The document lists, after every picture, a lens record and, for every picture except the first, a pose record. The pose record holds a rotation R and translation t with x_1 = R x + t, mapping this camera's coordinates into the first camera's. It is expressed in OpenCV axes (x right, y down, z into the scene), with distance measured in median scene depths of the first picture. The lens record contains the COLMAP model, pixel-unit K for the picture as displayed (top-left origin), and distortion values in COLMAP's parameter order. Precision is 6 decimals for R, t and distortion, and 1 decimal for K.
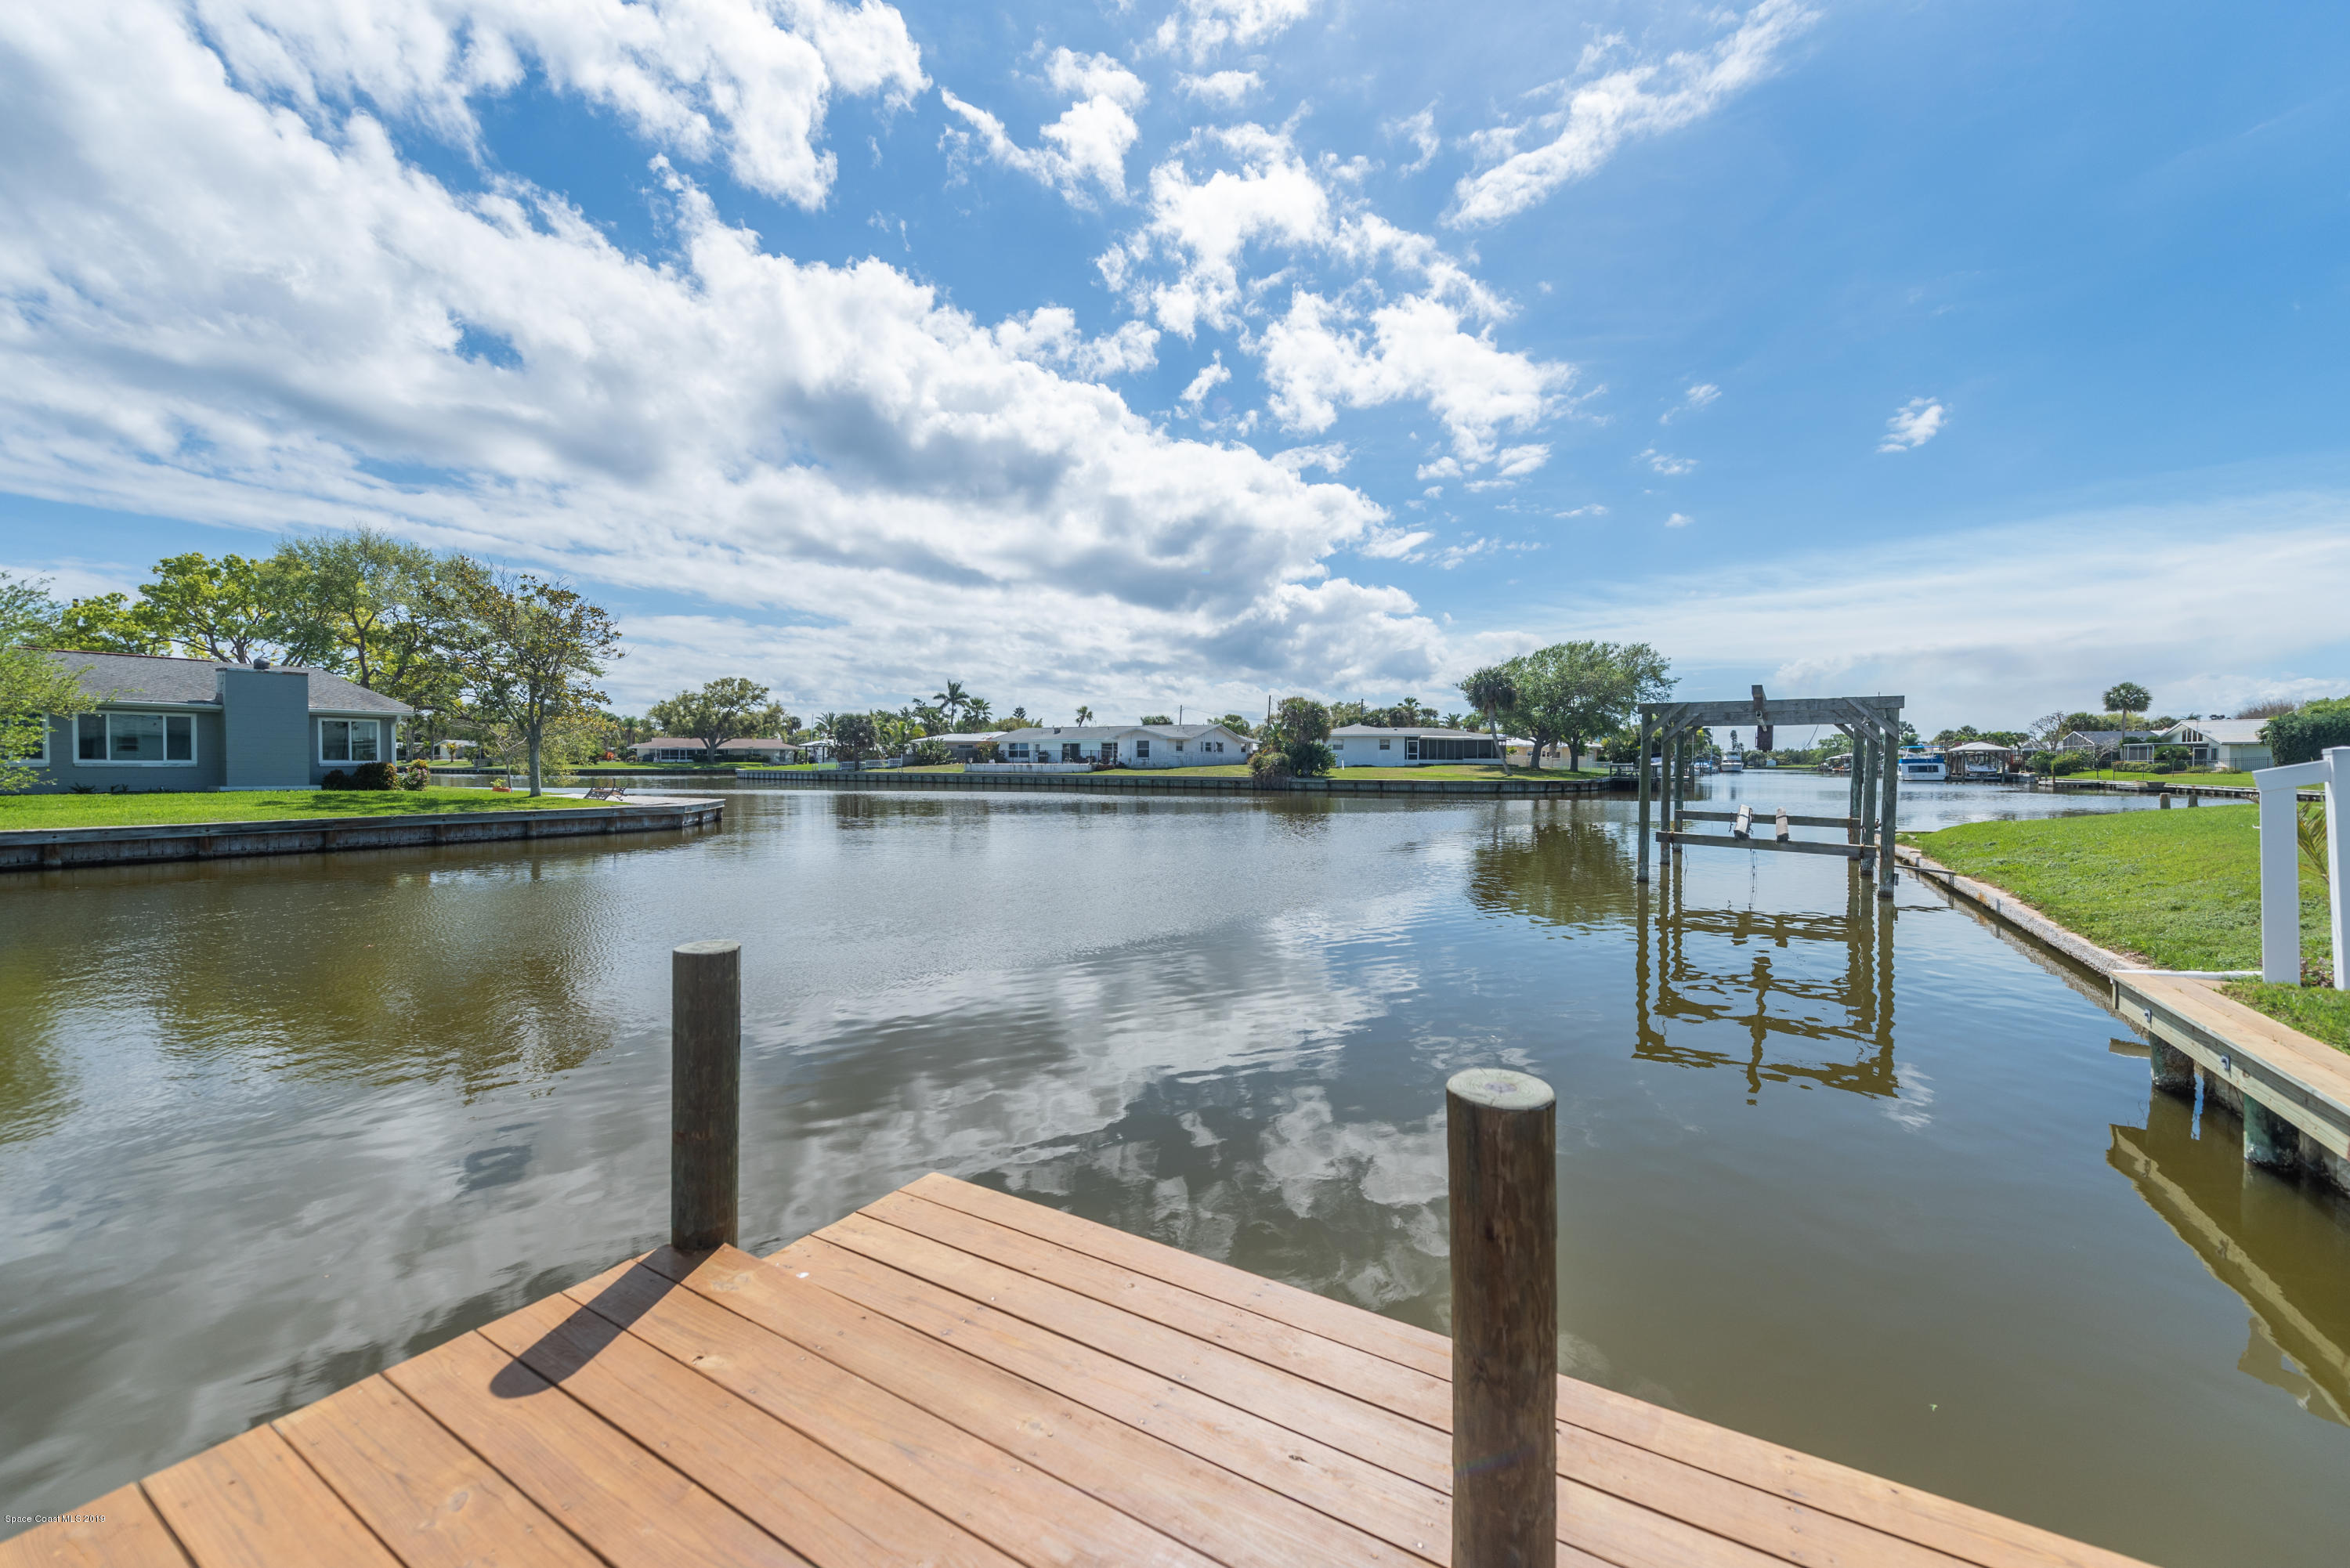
lens RADIAL K [[915.3, 0, 1186.1], [0, 915.3, 782.3], [0, 0, 1]] dist [0.015748, -0.005829]
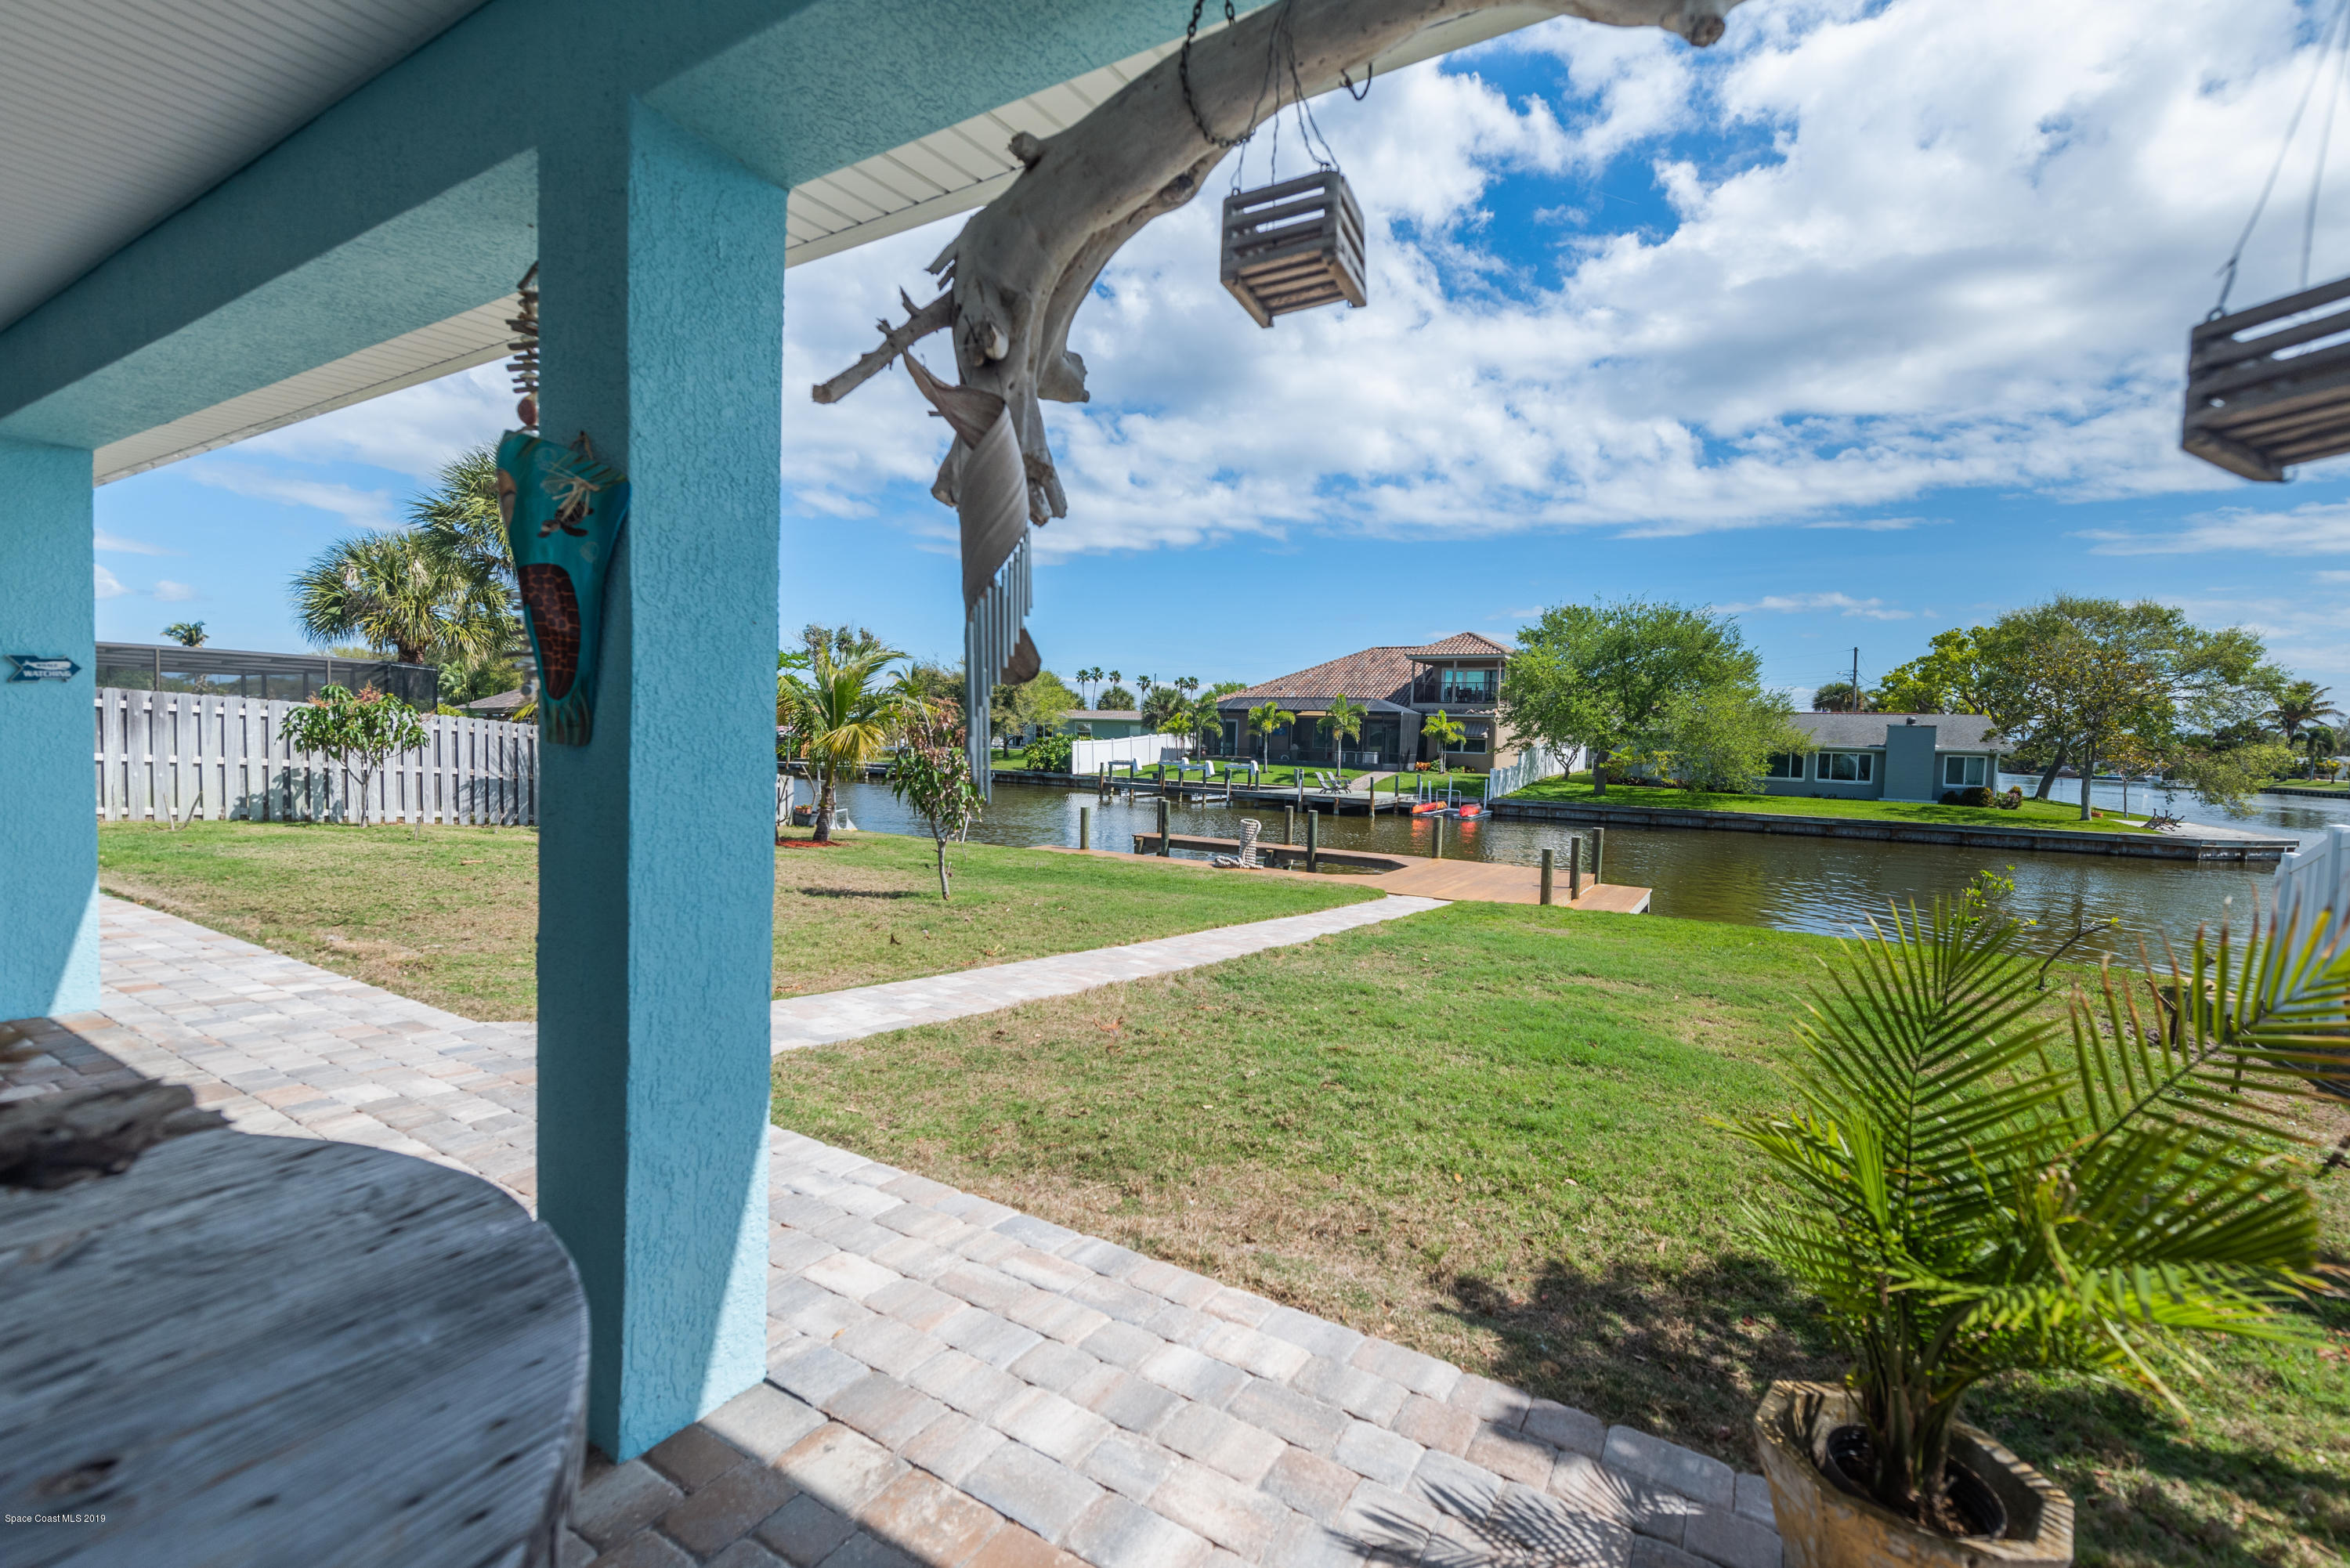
lens RADIAL K [[991.5, 0, 1183.2], [0, 991.5, 763.6], [0, 0, 1]] dist [0.017631, -0.000115]
pose [[-0.014172, 0.022862, -0.999638, 0.457296], [-0.052543, 0.998340, 0.023577, -0.020466], [0.998518, 0.052858, -0.012947, -0.128191]]
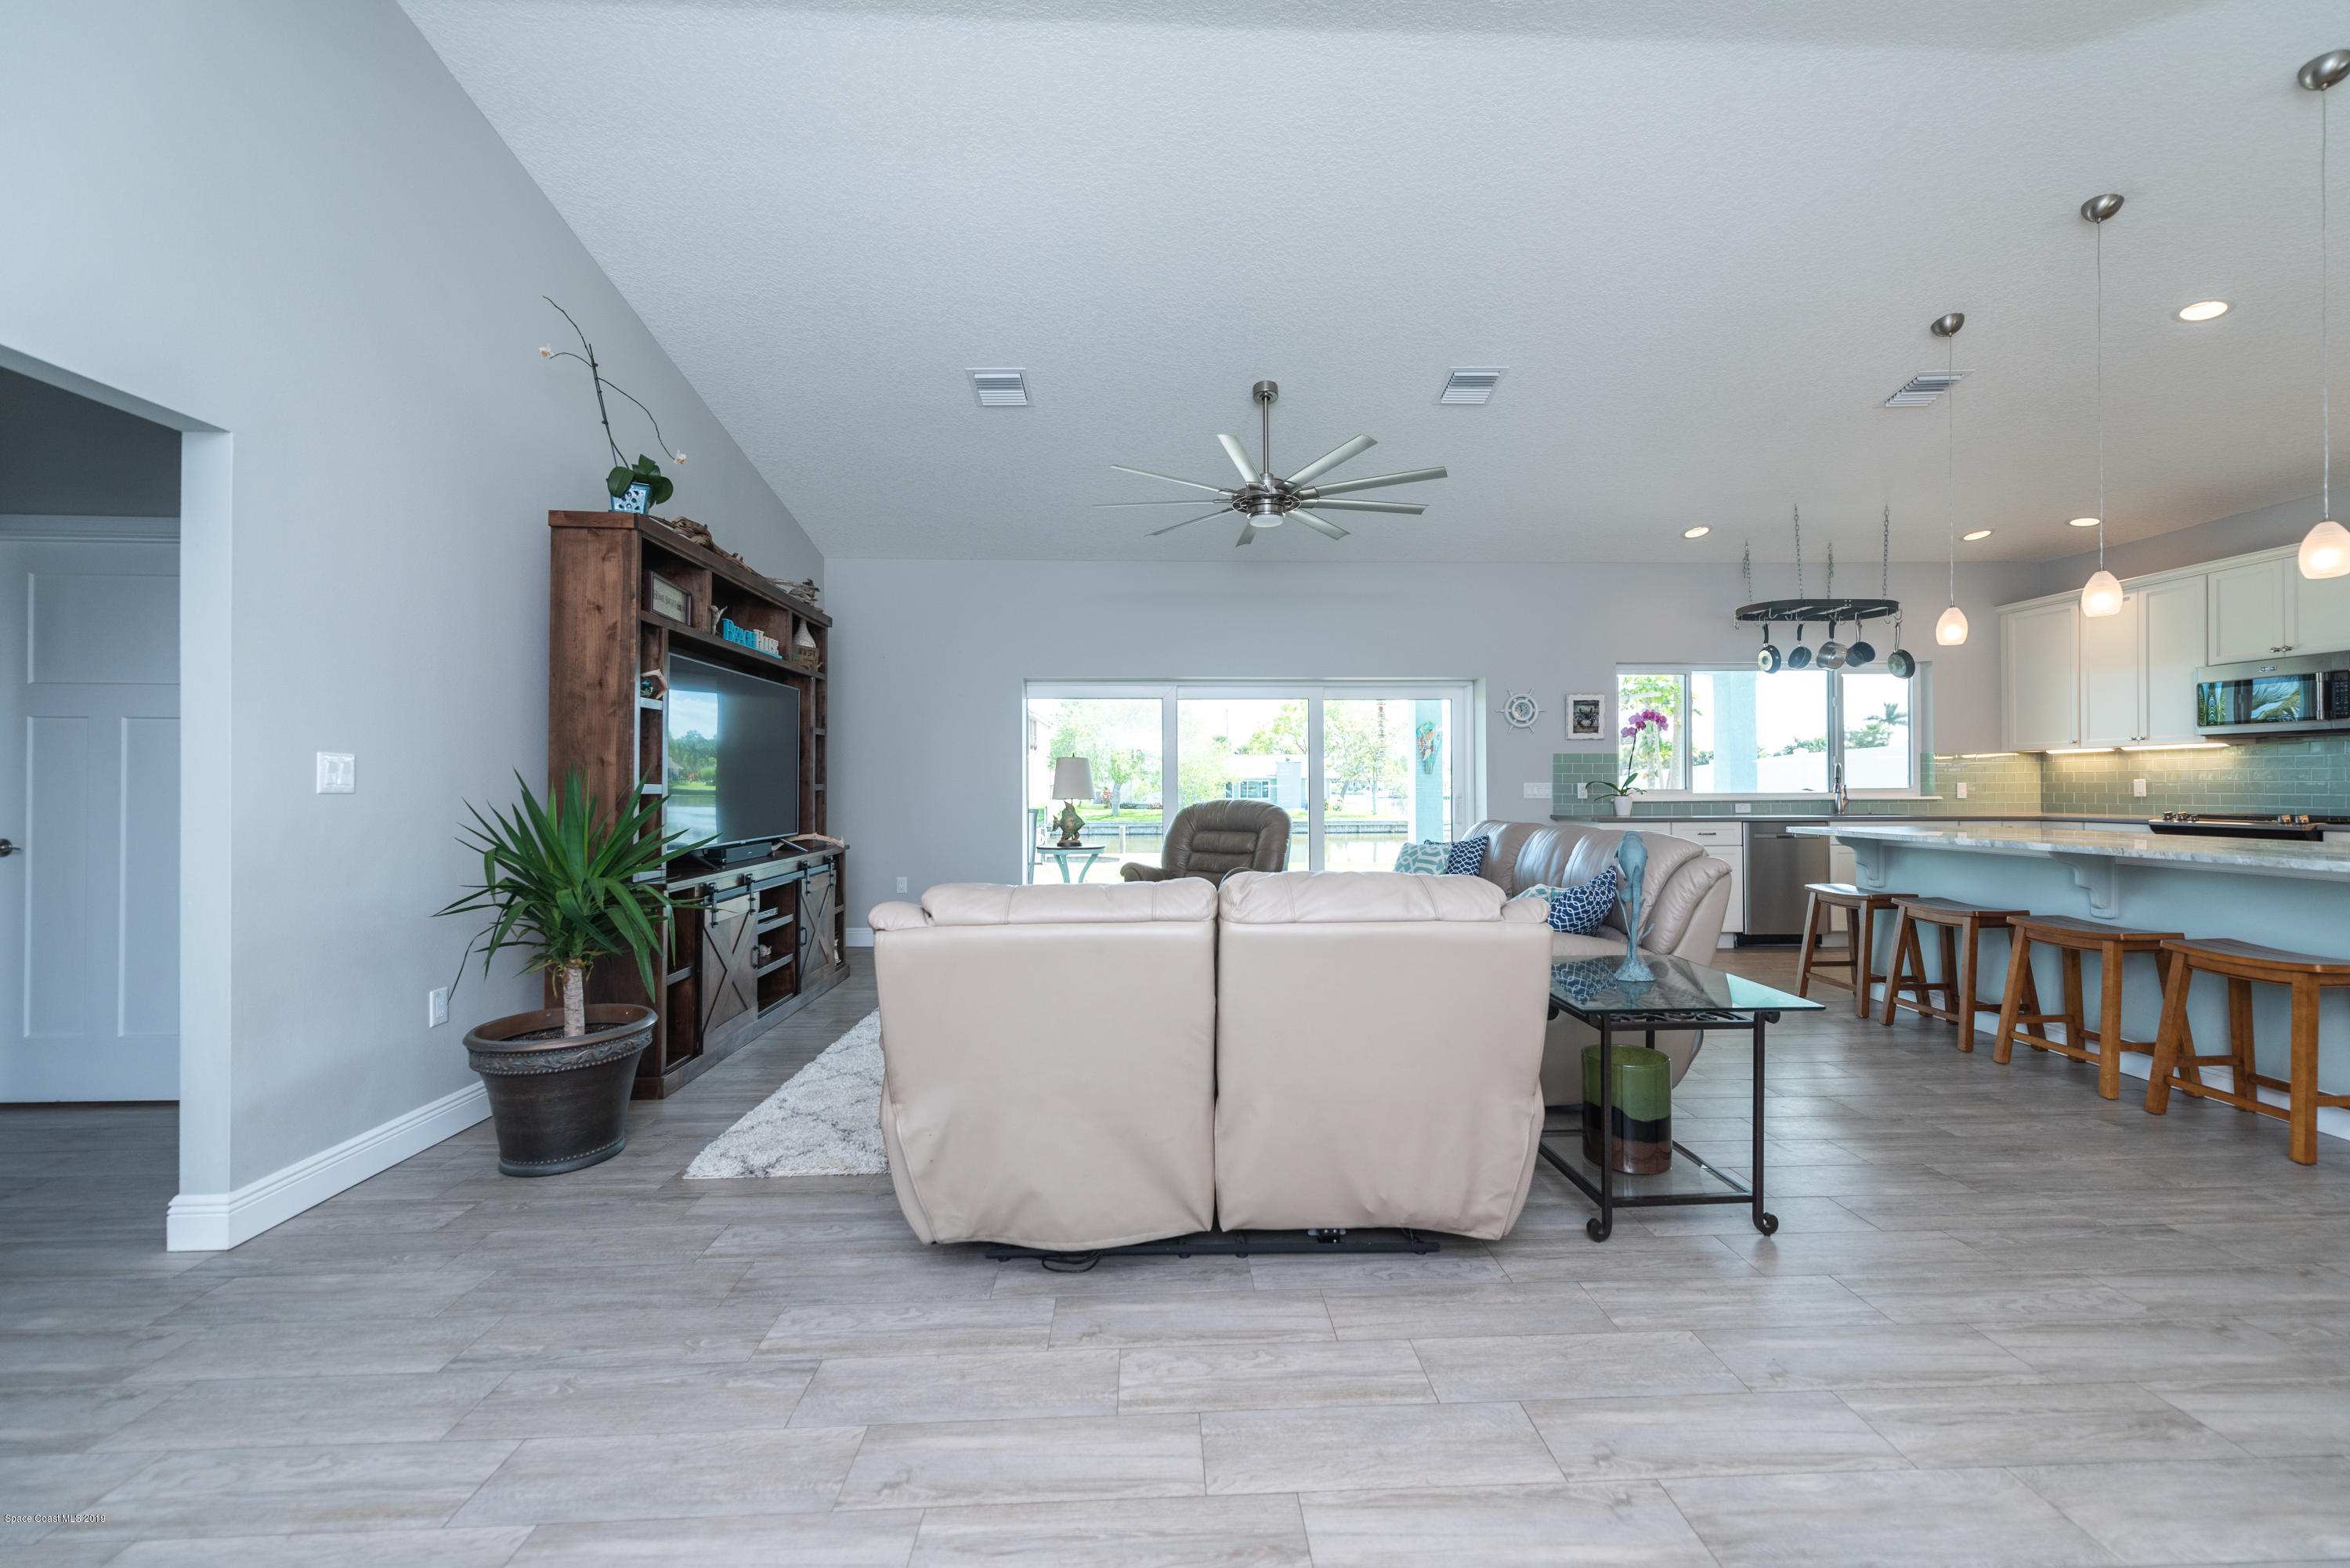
lens RADIAL K [[915.3, 0, 1186.1], [0, 915.3, 782.3], [0, 0, 1]] dist [0.015748, -0.005829]
pose [[0.545339, -0.009937, -0.838156, 0.593394], [-0.011504, 0.999747, -0.019338, -0.009851], [0.838136, 0.020188, 0.545087, -0.369499]]
